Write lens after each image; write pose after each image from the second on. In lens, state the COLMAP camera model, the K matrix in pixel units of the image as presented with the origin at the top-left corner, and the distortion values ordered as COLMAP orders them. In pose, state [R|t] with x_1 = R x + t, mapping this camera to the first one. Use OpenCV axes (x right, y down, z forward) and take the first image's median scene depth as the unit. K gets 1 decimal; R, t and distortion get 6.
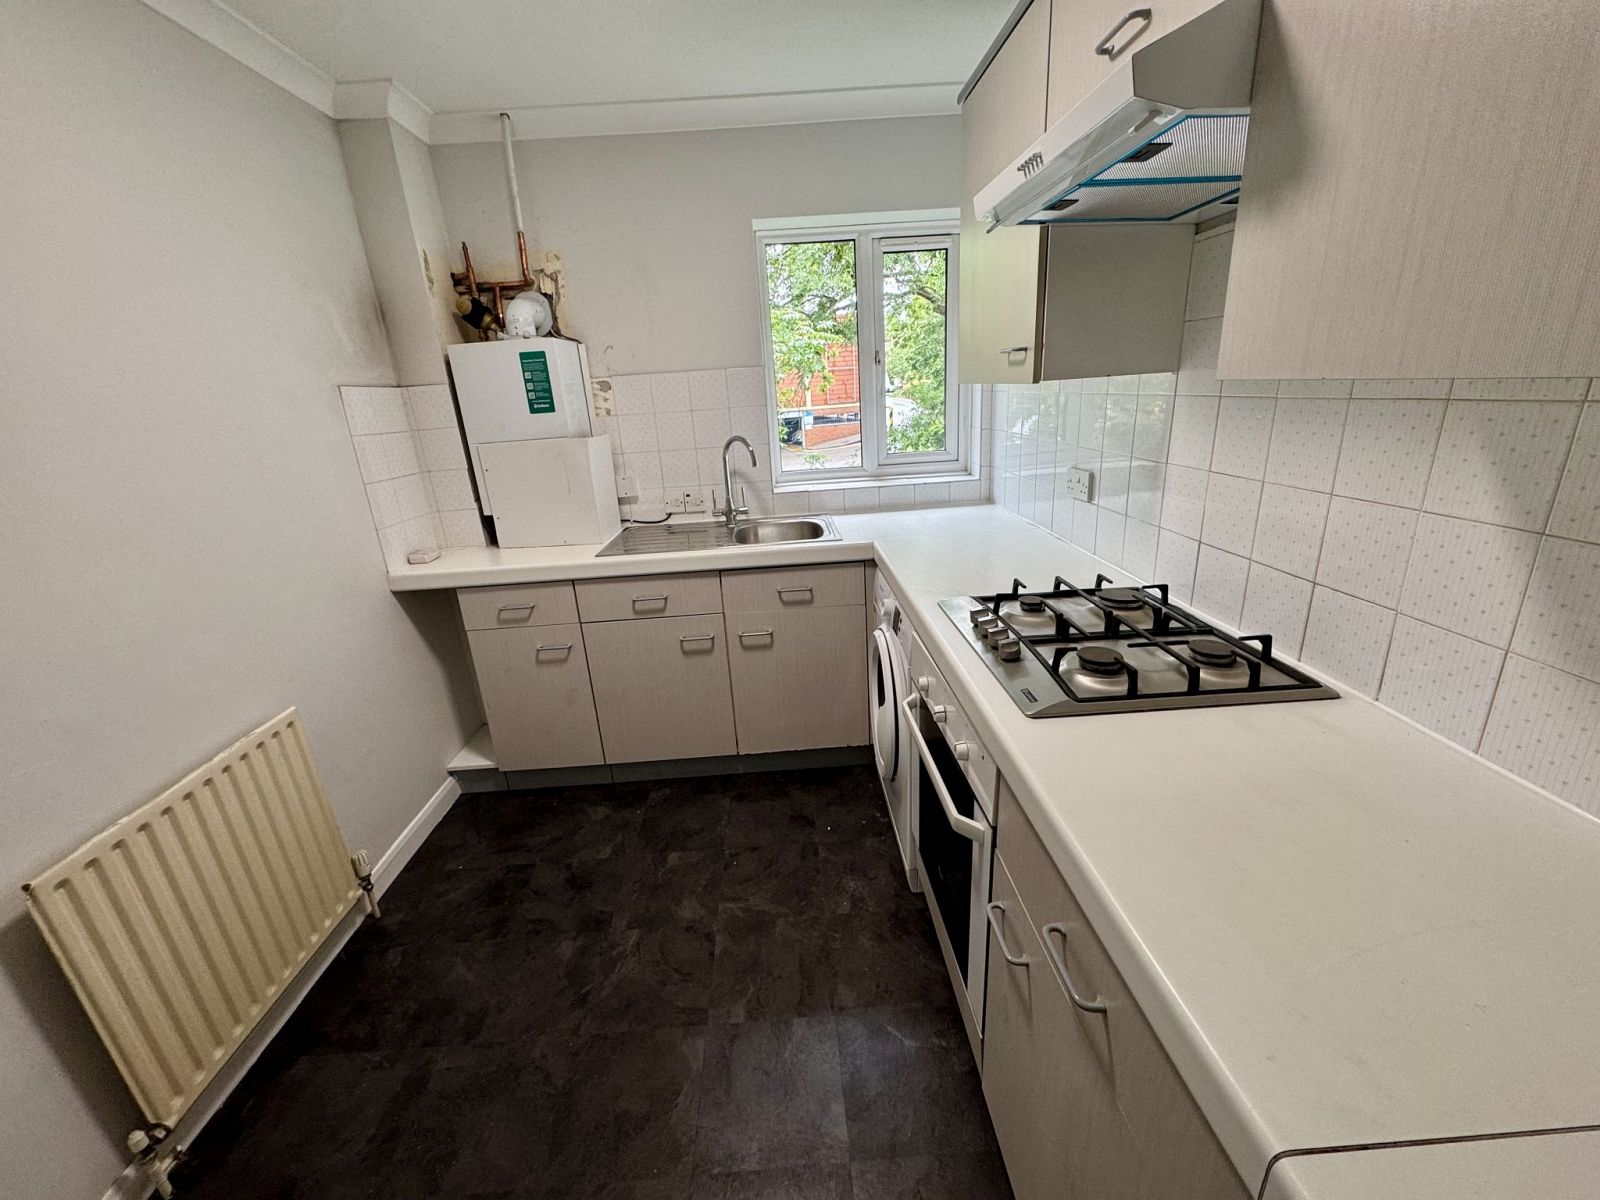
lens RADIAL K [[640.4, 0, 800.0], [0, 640.4, 600.0], [0, 0, 1]] dist [-0.001142, -0.000008]
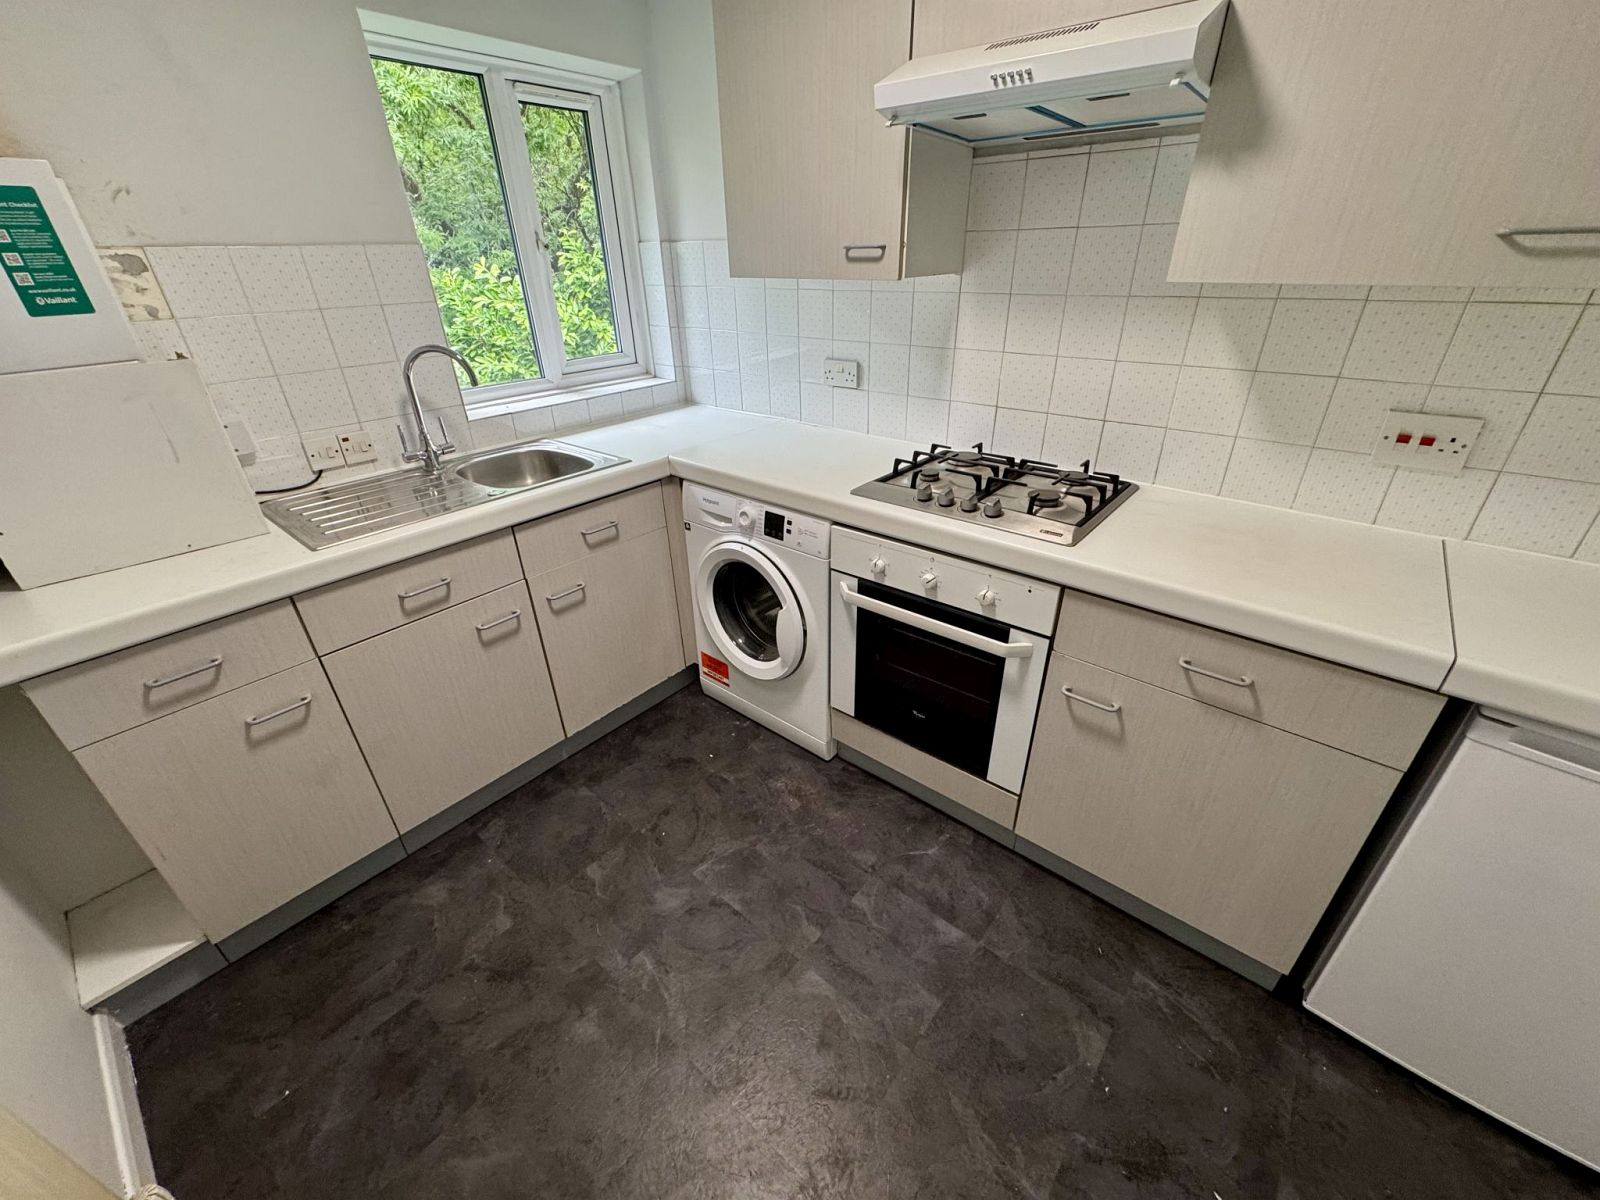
lens RADIAL K [[641.8, 0, 799.9], [0, 641.8, 595.9], [0, 0, 1]] dist [-0.000030, 0.003859]
pose [[0.675477, -0.308655, 0.669674, -0.434363], [0.215318, 0.951160, 0.221209, -0.062591], [-0.705244, -0.005229, 0.708946, 0.203283]]
